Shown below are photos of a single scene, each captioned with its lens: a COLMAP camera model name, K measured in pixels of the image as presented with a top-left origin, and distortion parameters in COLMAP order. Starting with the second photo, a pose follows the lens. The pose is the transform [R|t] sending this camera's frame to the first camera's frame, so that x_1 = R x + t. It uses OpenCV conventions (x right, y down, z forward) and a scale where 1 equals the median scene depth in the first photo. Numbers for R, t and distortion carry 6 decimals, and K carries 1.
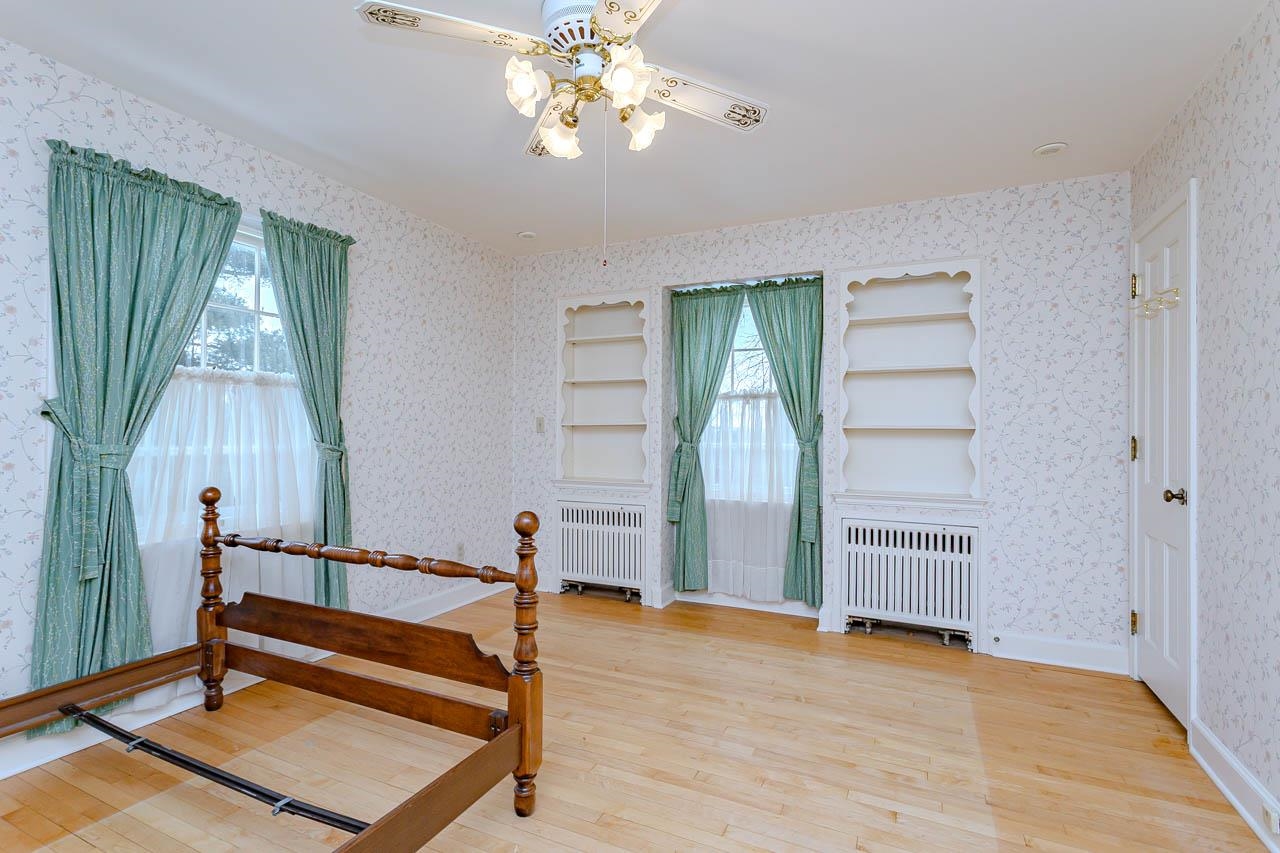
lens RADIAL K [[611.8, 0, 639.0], [0, 611.8, 426.7], [0, 0, 1]] dist [-0.002270, 0.003140]
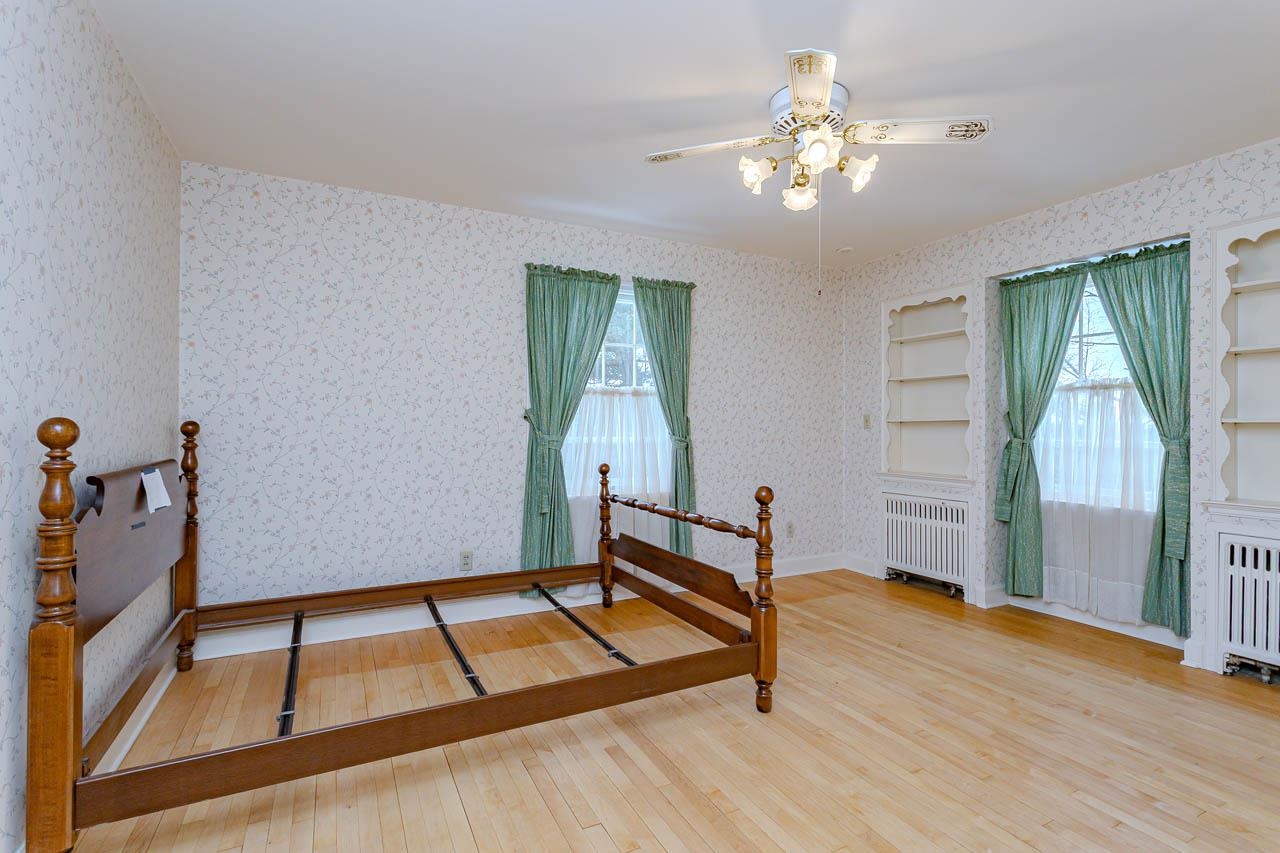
lens RADIAL K [[611.8, 0, 640.3], [0, 611.8, 426.6], [0, 0, 1]] dist [-0.002270, 0.003140]
pose [[0.790007, -0.003113, -0.613090, 0.283946], [0.005635, 0.999982, 0.002184, 0.002712], [0.613072, -0.005180, 0.790010, -0.148963]]
